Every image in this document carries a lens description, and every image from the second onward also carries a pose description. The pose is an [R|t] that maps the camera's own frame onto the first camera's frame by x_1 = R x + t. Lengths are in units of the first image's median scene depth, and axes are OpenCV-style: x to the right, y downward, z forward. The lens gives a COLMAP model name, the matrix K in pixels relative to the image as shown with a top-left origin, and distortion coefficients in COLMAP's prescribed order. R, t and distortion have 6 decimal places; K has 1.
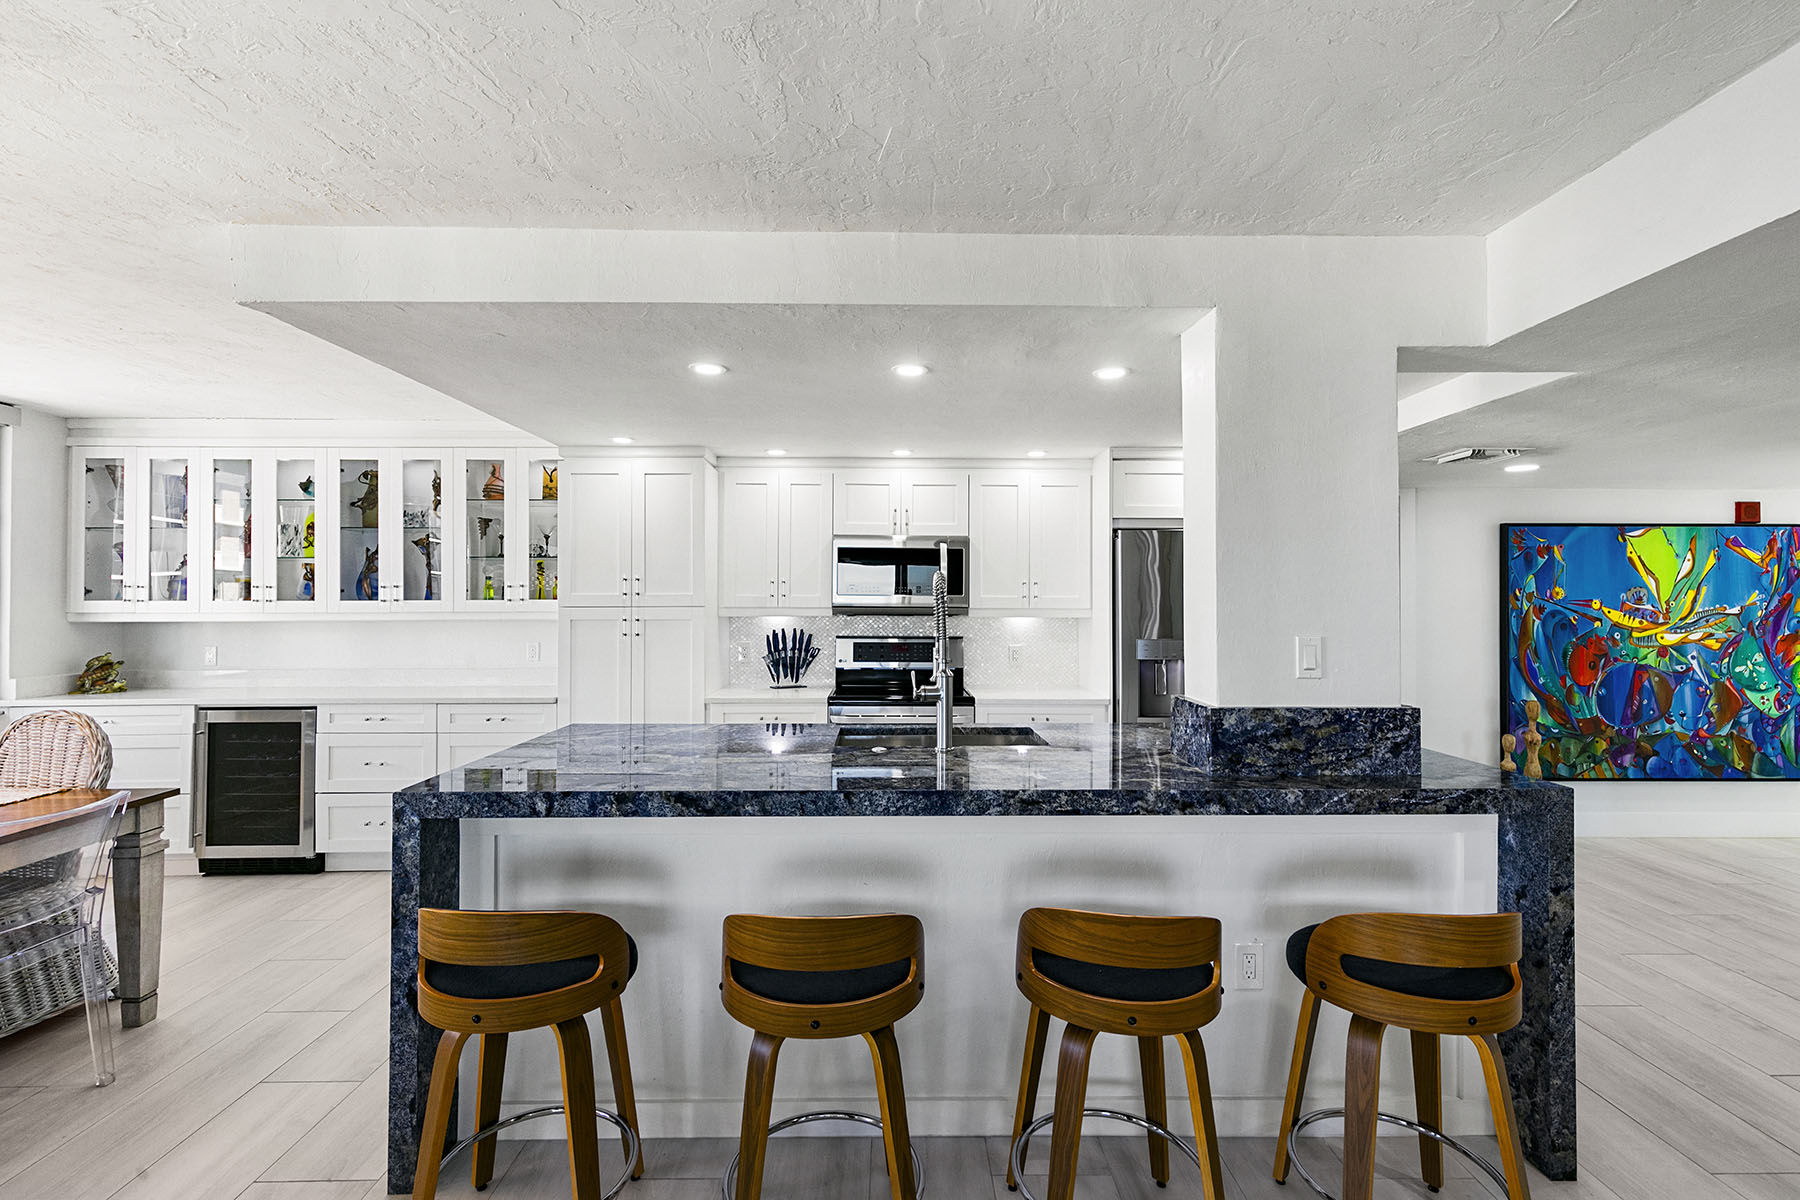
lens RADIAL K [[807.5, 0, 900.0], [0, 807.5, 595.4], [0, 0, 1]] dist [0.008327, -0.000193]
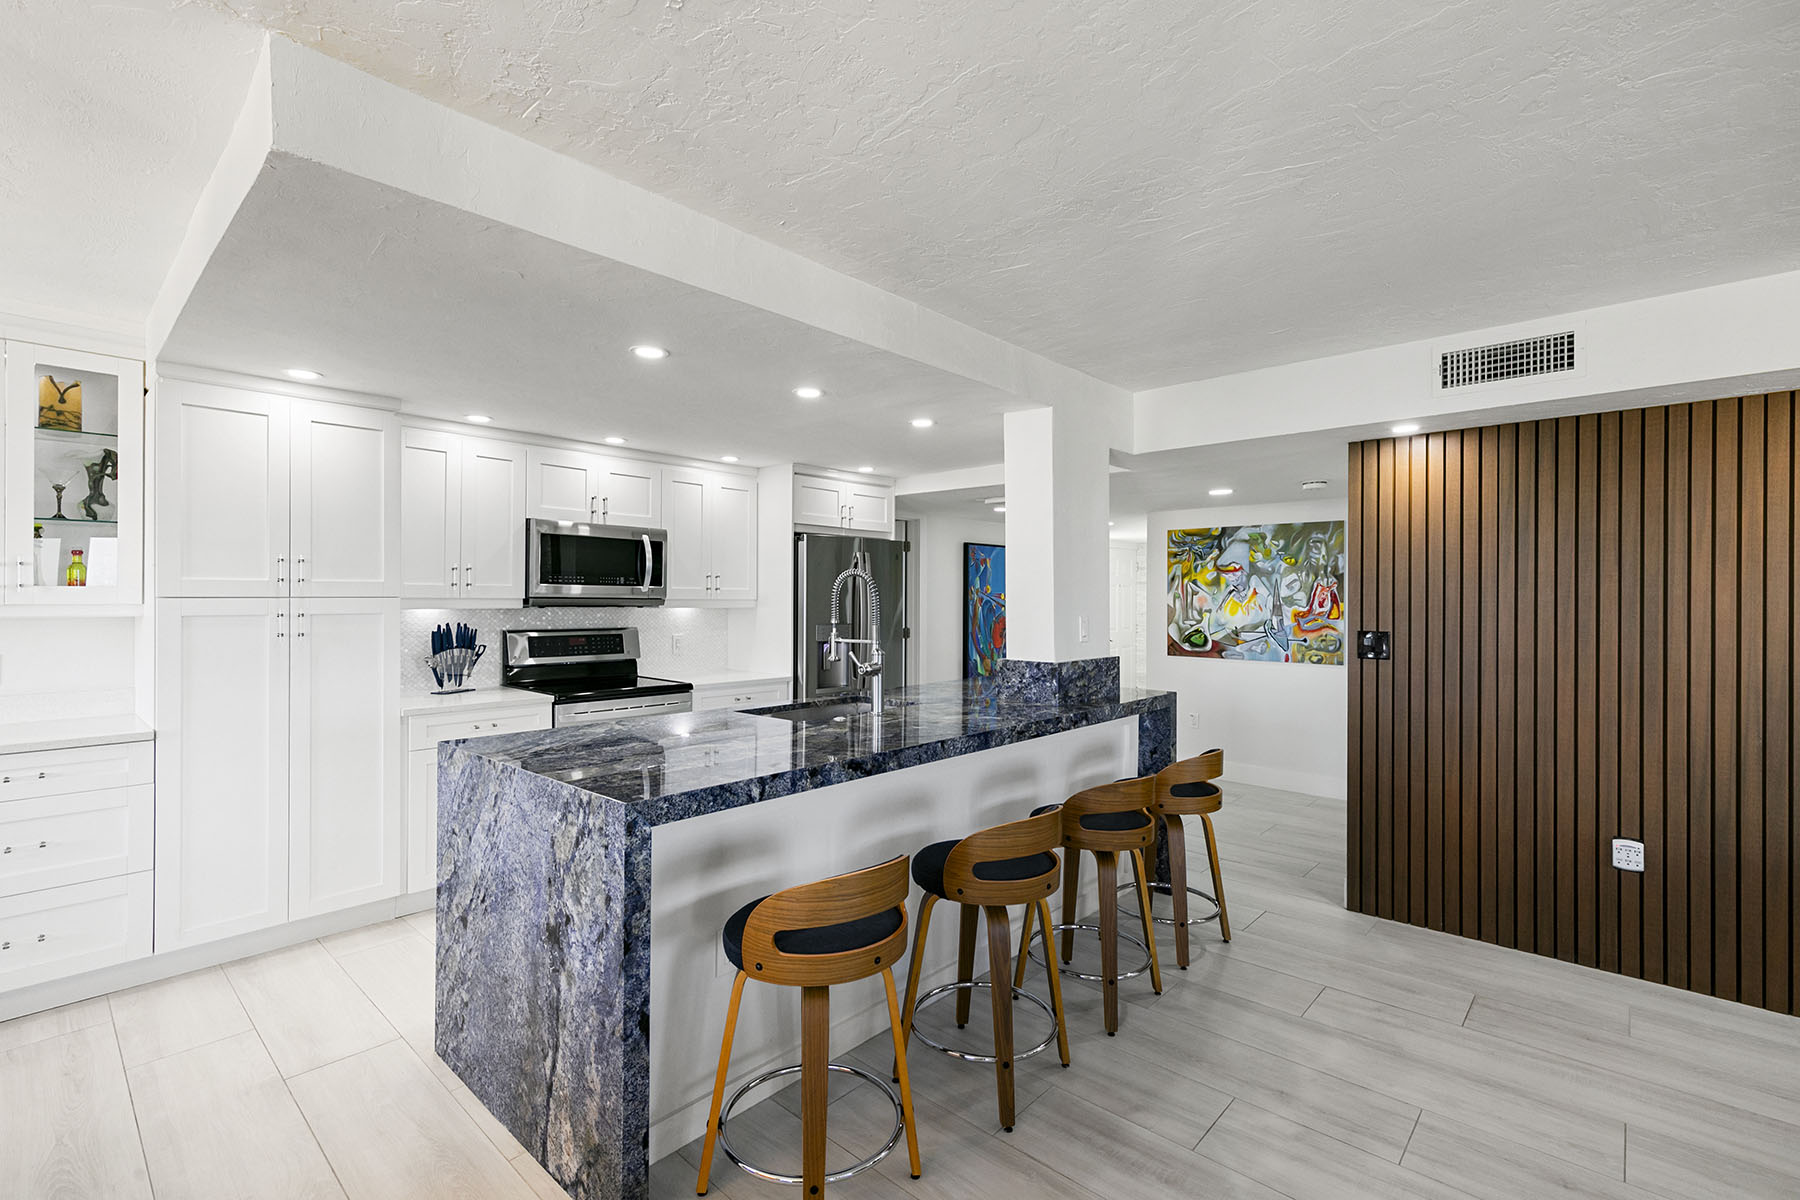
lens RADIAL K [[807.5, 0, 905.4], [0, 807.5, 590.9], [0, 0, 1]] dist [0.008327, -0.000193]
pose [[0.682484, 0.007372, 0.730863, -0.491814], [-0.011655, 0.999932, 0.000798, 0.000863], [-0.730807, -0.009063, 0.682524, 0.074685]]
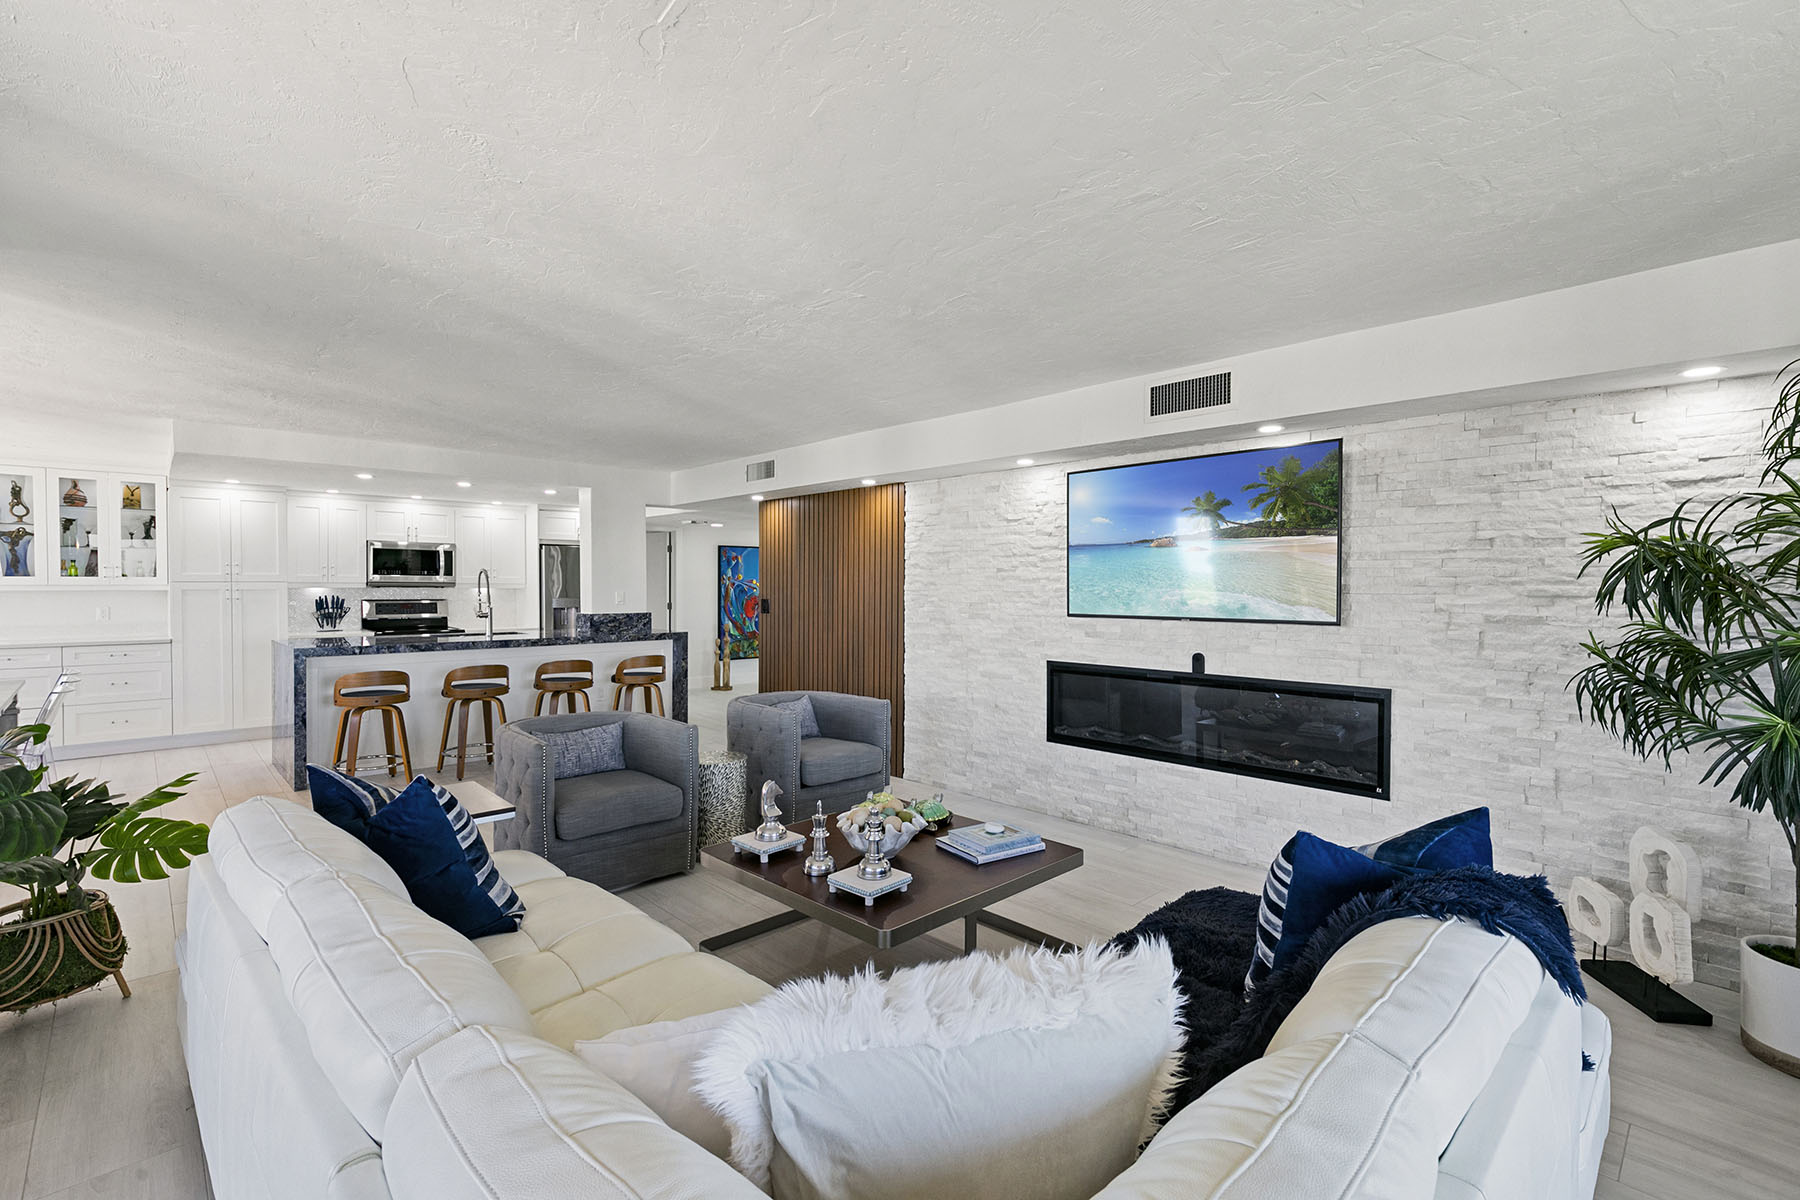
lens RADIAL K [[807.5, 0, 897.4], [0, 807.5, 598.3], [0, 0, 1]] dist [0.008327, -0.000193]
pose [[0.738363, -0.011699, 0.674301, -0.445027], [-0.009468, 0.999571, 0.027709, -0.010909], [-0.674337, -0.026843, 0.737936, -1.110020]]
